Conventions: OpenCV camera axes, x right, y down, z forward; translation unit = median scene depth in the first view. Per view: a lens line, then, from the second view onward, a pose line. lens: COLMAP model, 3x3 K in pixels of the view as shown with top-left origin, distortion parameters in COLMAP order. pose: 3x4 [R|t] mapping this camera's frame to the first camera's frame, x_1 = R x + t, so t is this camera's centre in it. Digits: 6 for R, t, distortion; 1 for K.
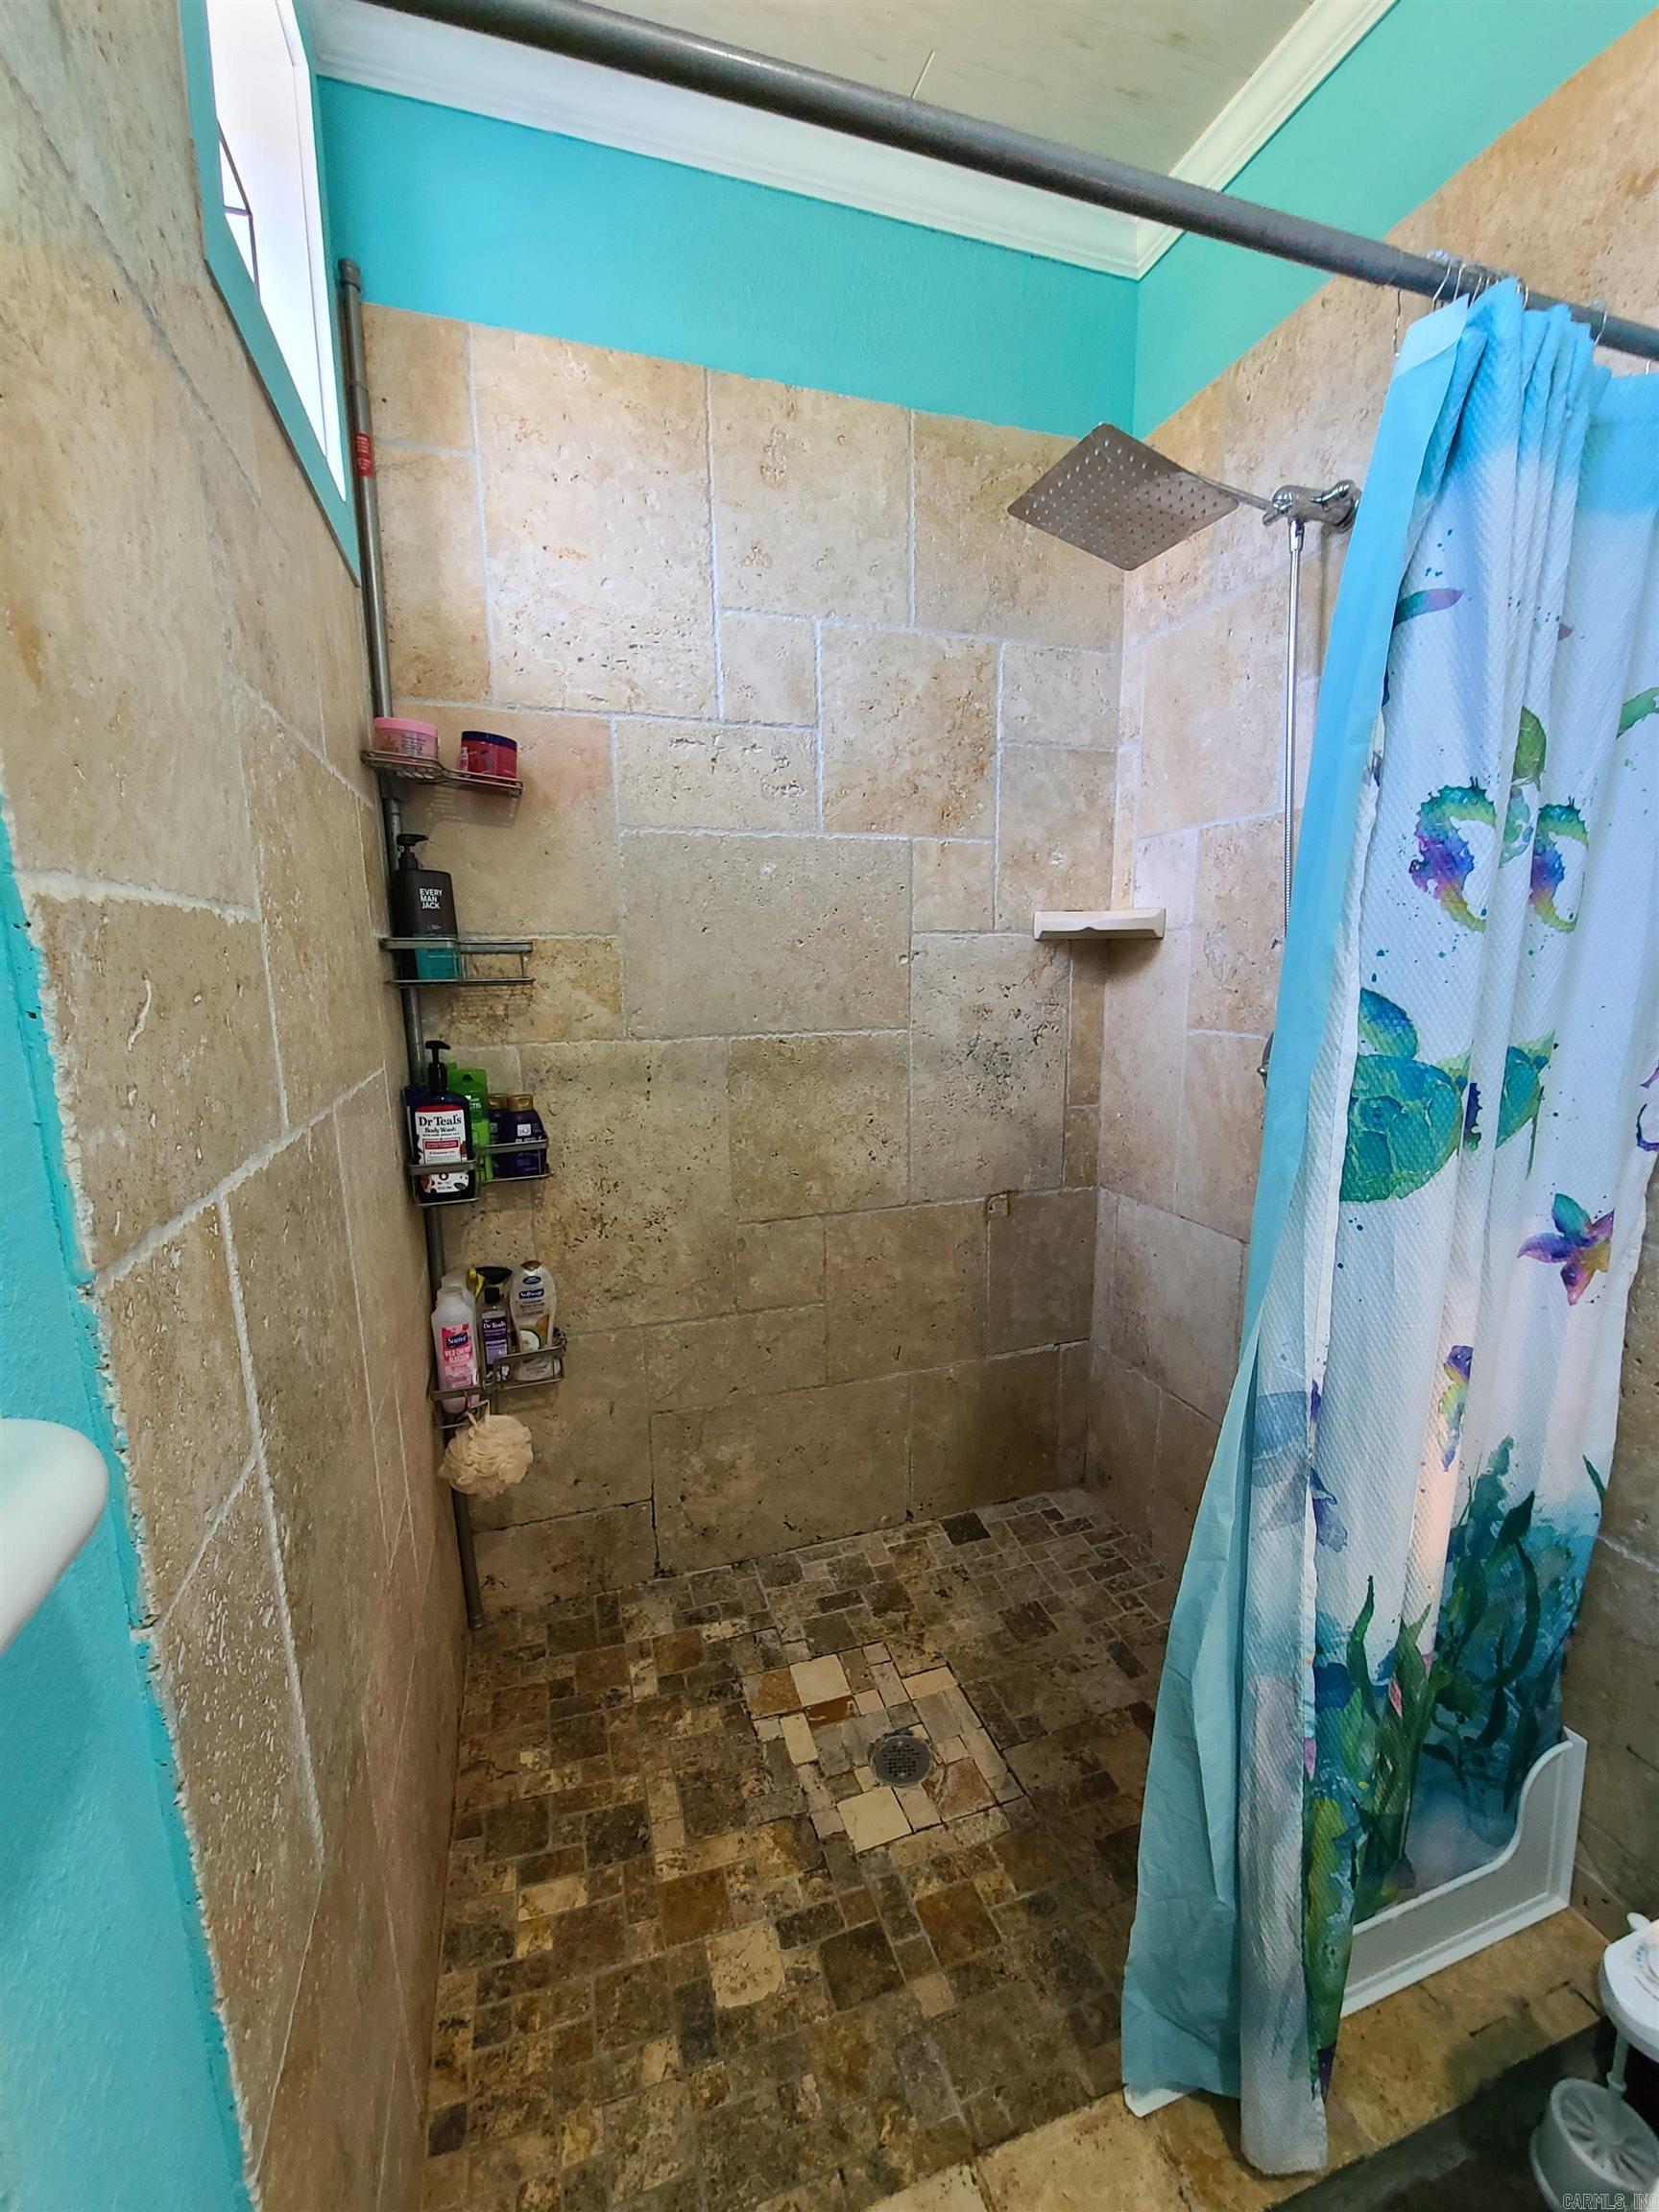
lens RADIAL K [[903.5, 0, 829.5], [0, 903.5, 1106.0], [0, 0, 1]] dist [-0.002693, -0.000404]
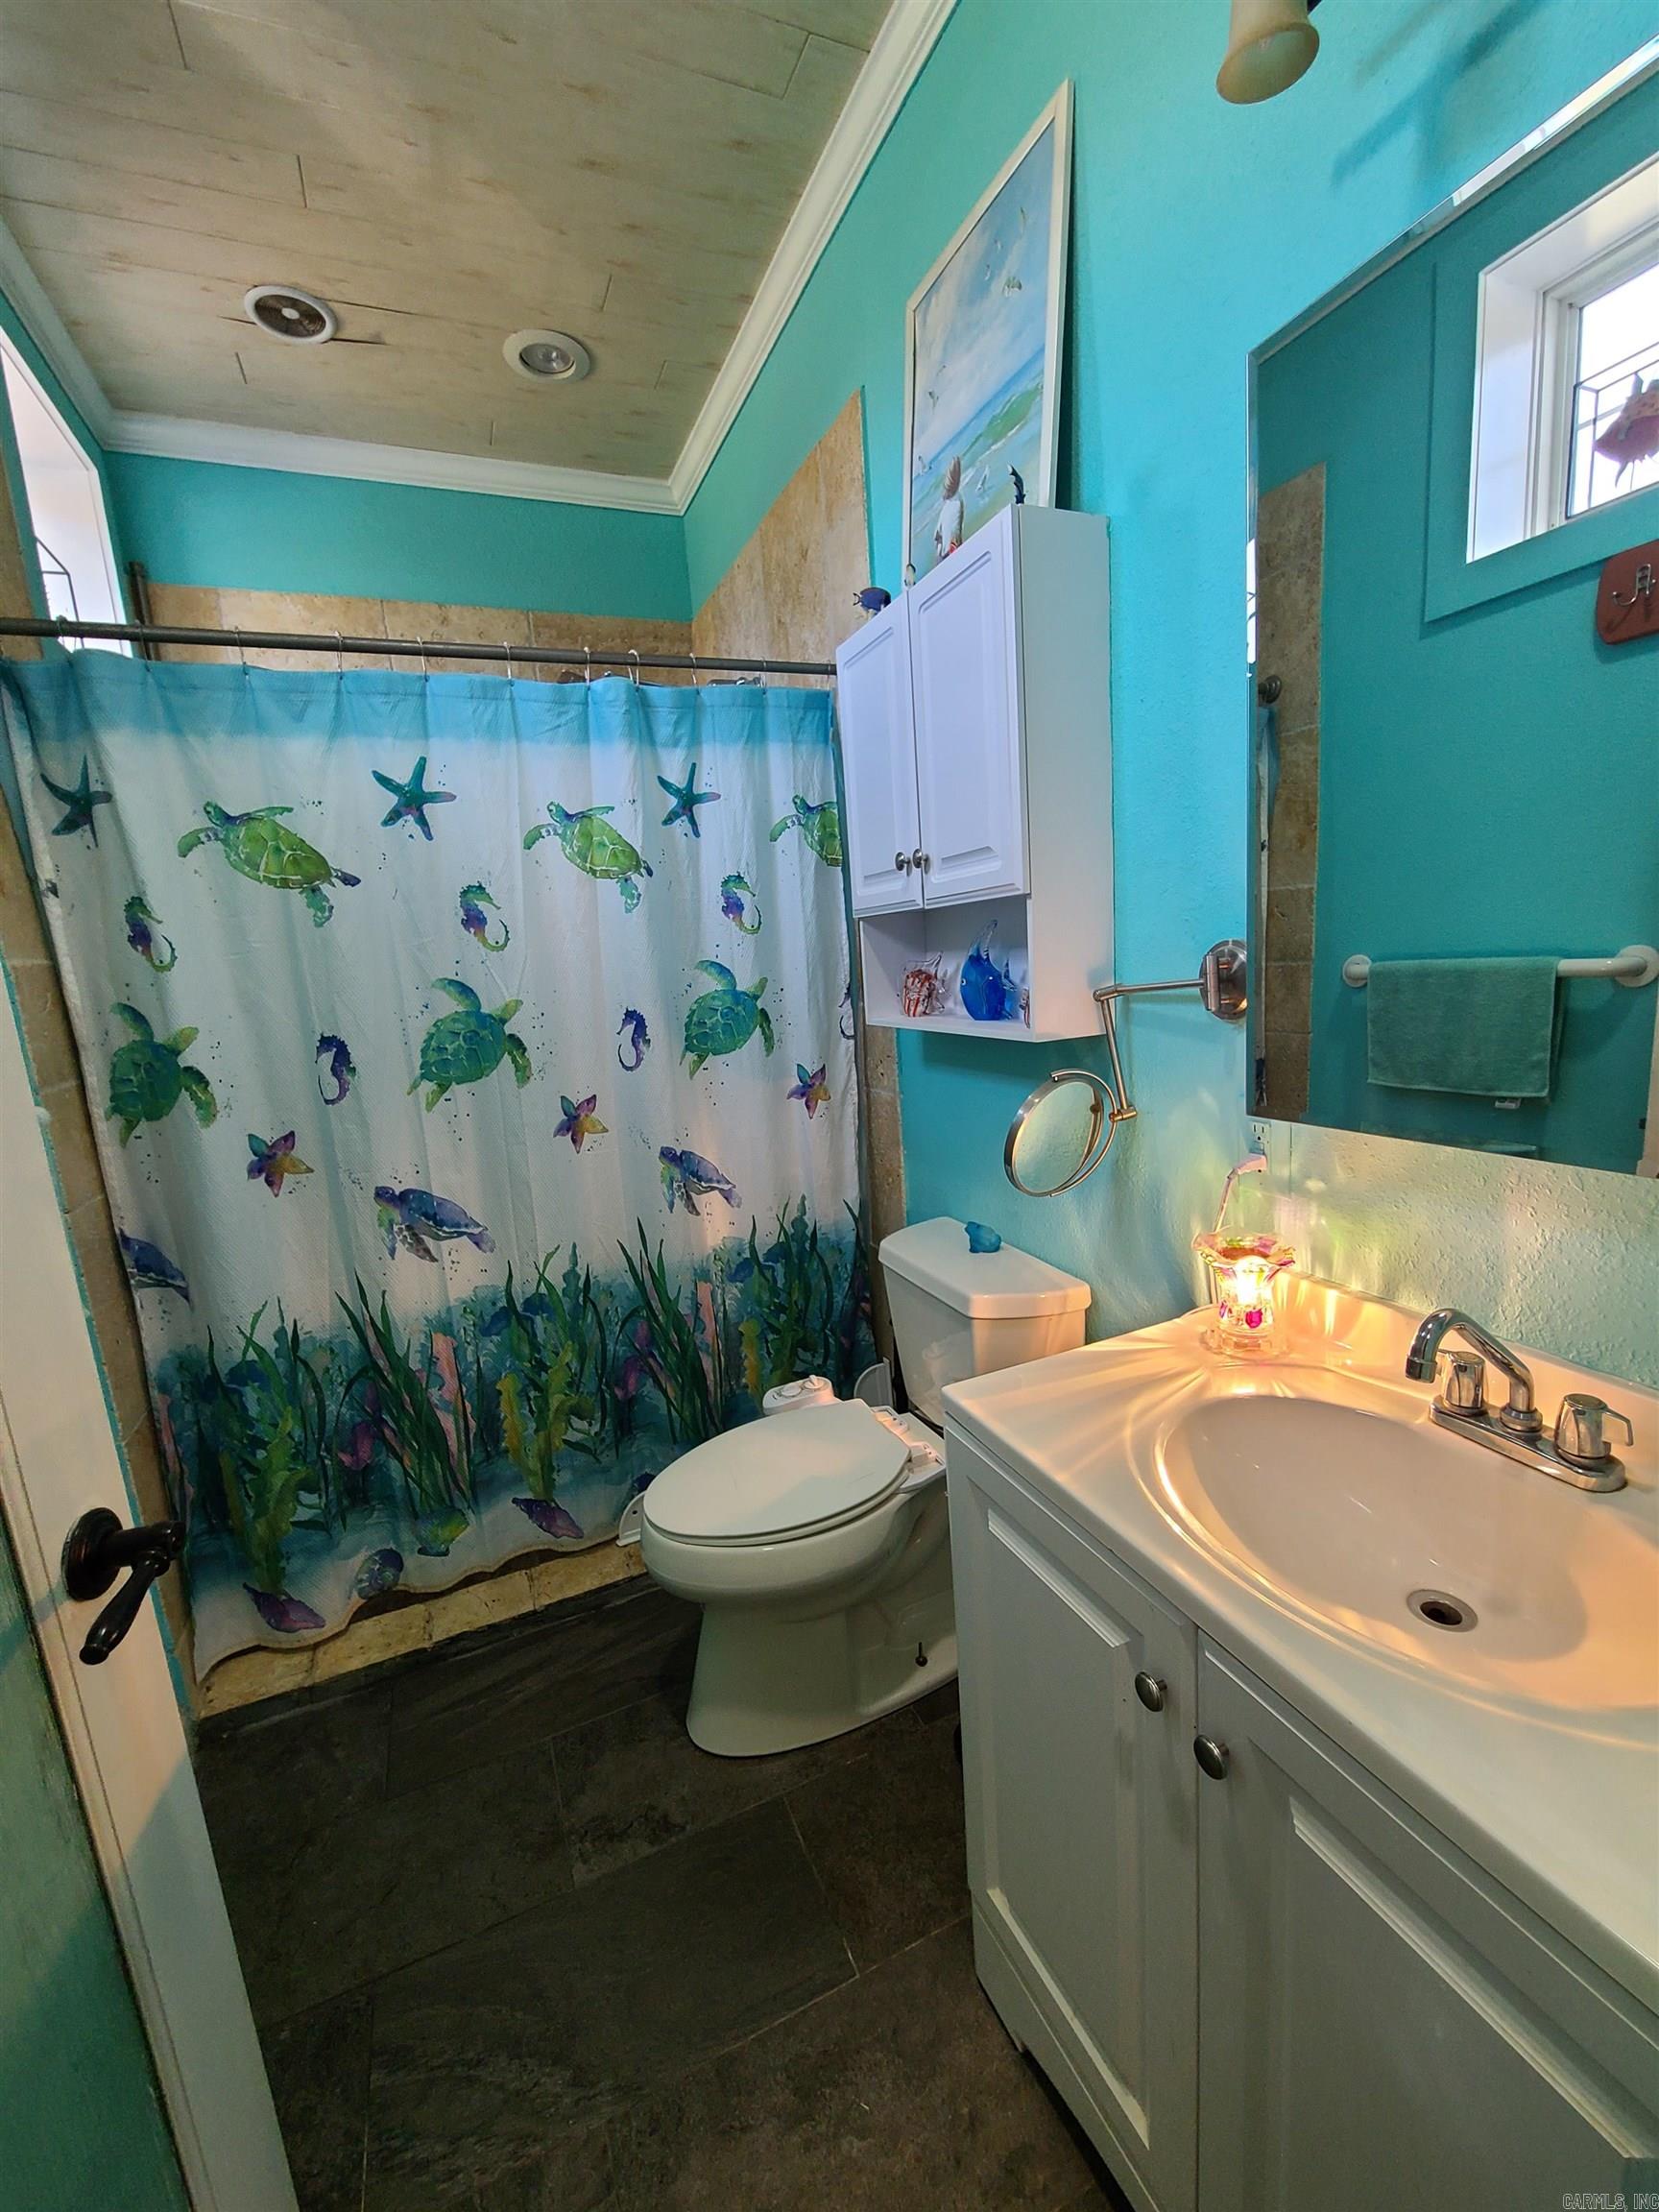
lens RADIAL K [[903.1, 0, 829.5], [0, 903.1, 1106.0], [0, 0, 1]] dist [-0.001859, -0.002310]
pose [[0.994199, -0.073690, 0.078352, 0.653049], [0.073889, 0.997266, 0.000357, 0.180146], [-0.078164, 0.005434, 0.996926, -0.911938]]
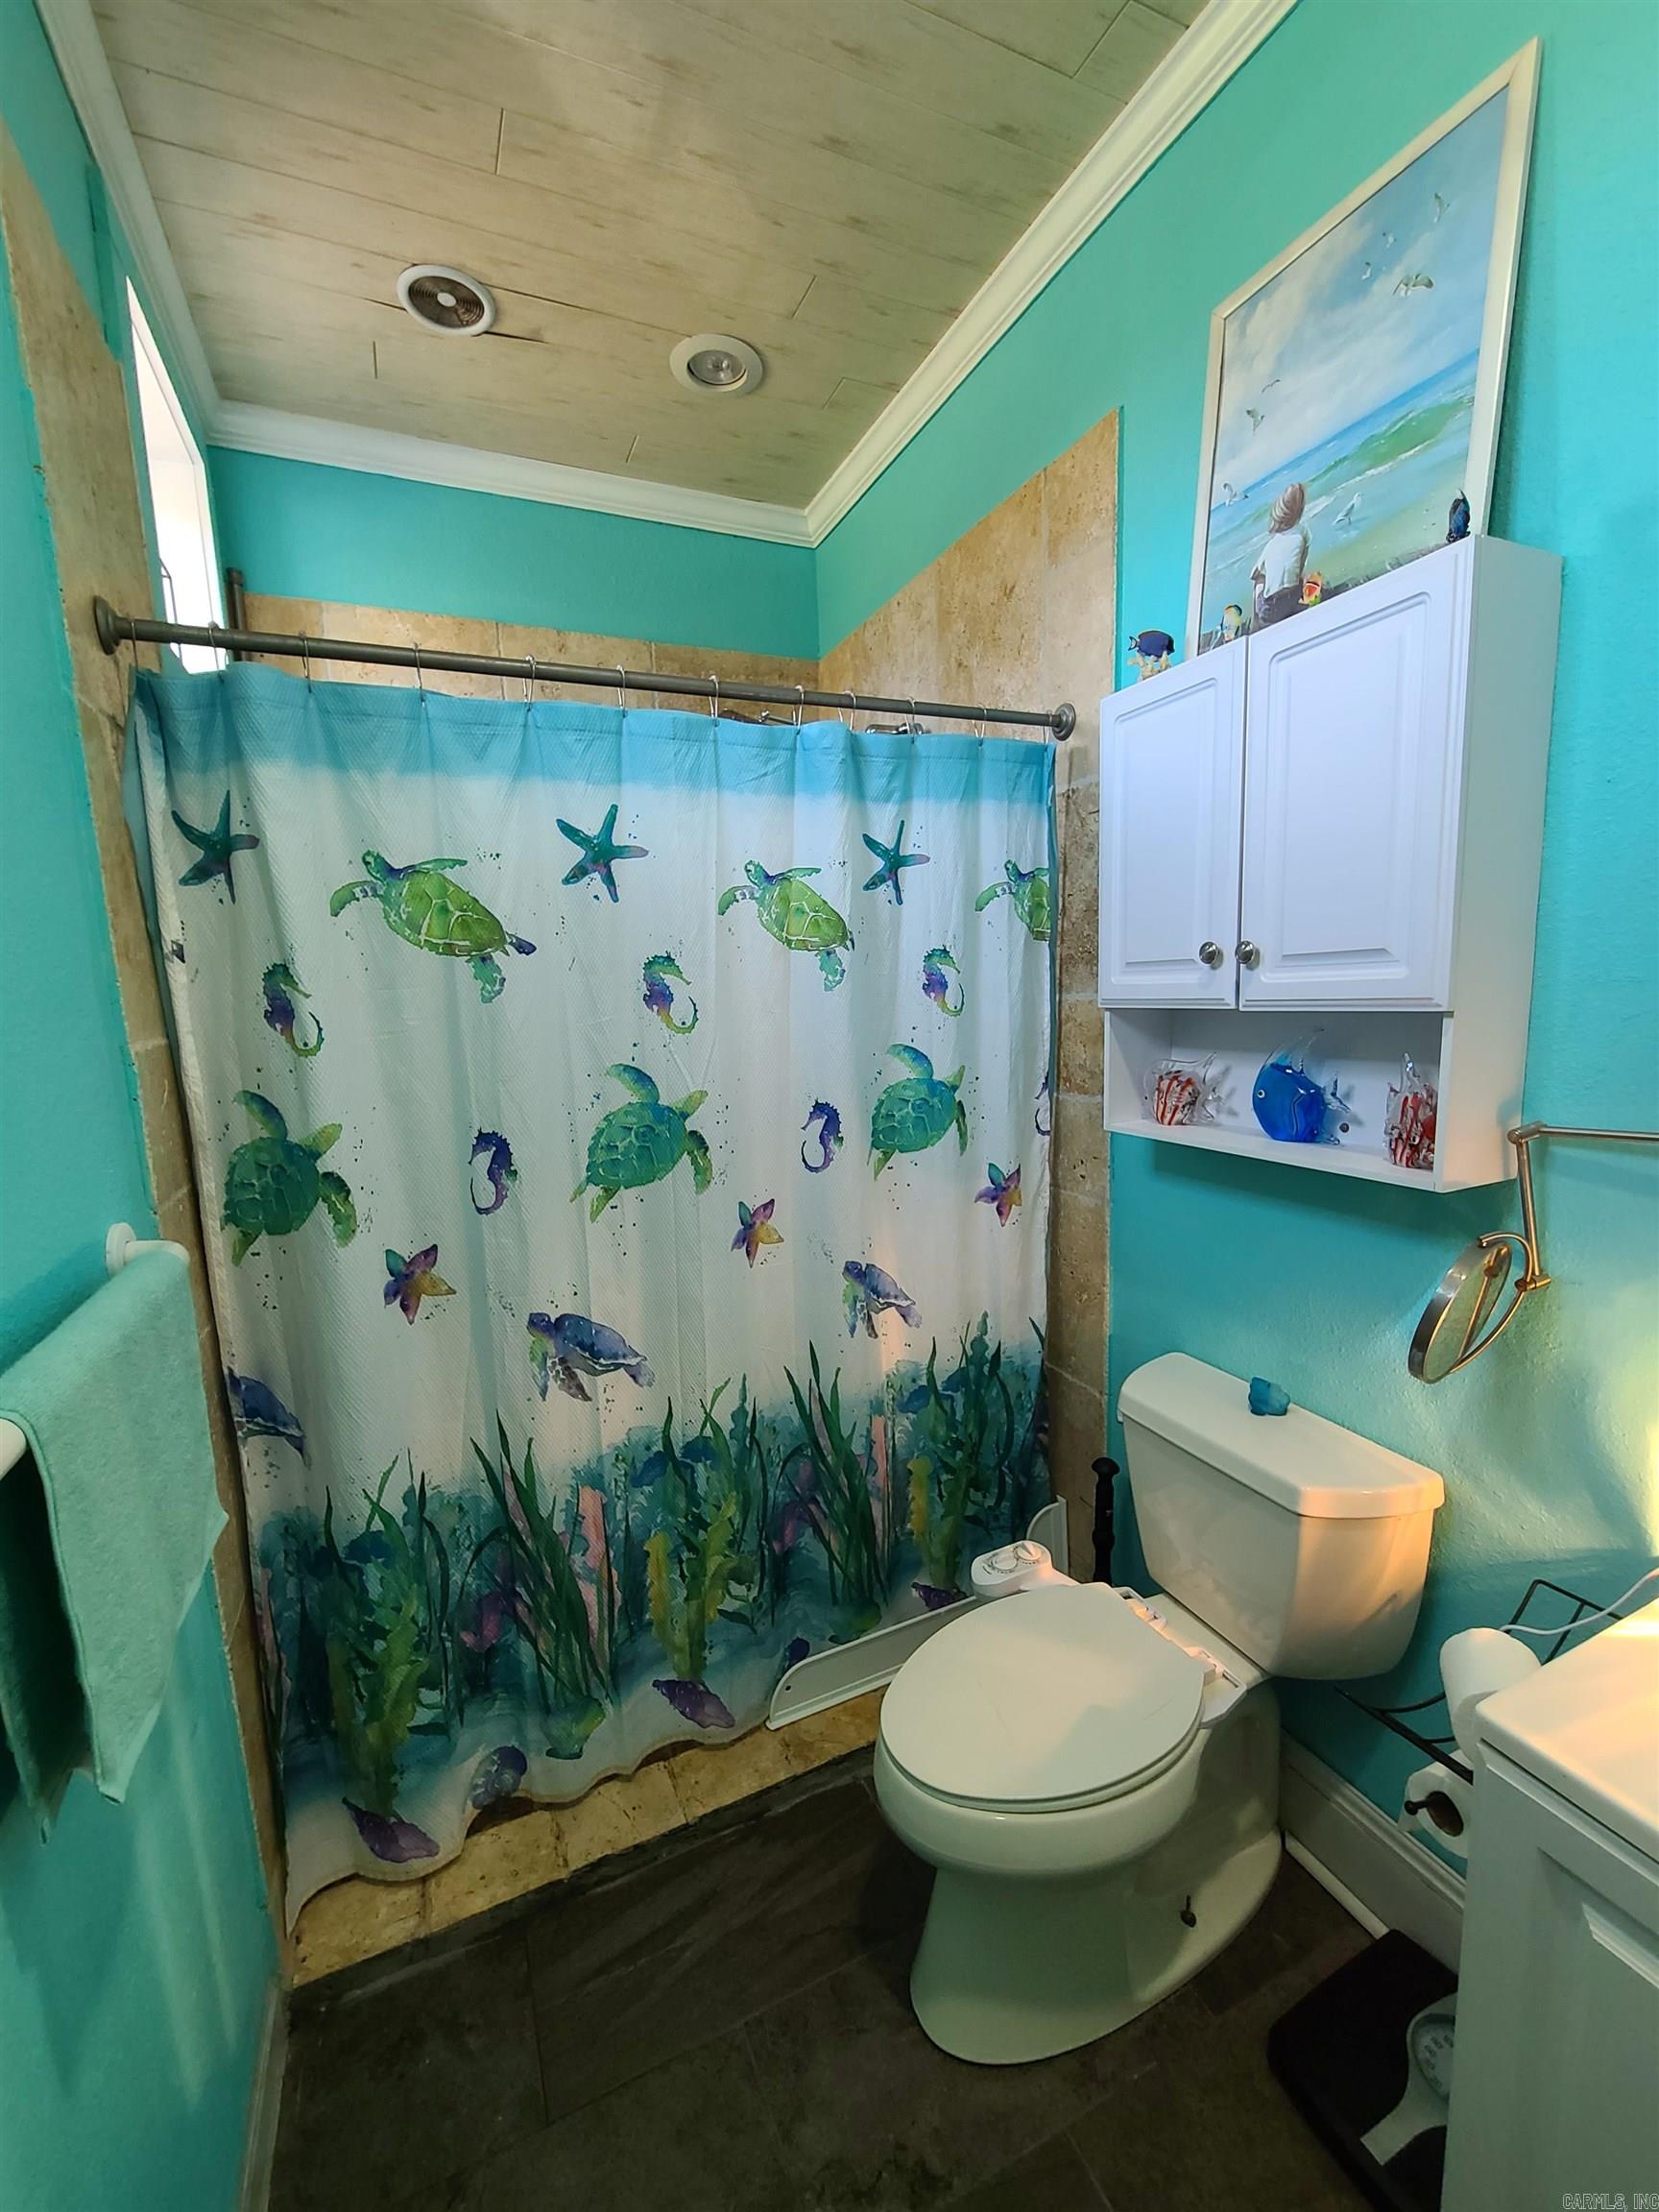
lens RADIAL K [[903.1, 0, 829.5], [0, 903.1, 1106.0], [0, 0, 1]] dist [-0.001859, -0.002310]
pose [[0.993710, -0.041223, 0.104123, 0.296585], [0.045281, 0.998292, -0.036911, 0.036109], [-0.102424, 0.041394, 0.993879, -0.642014]]
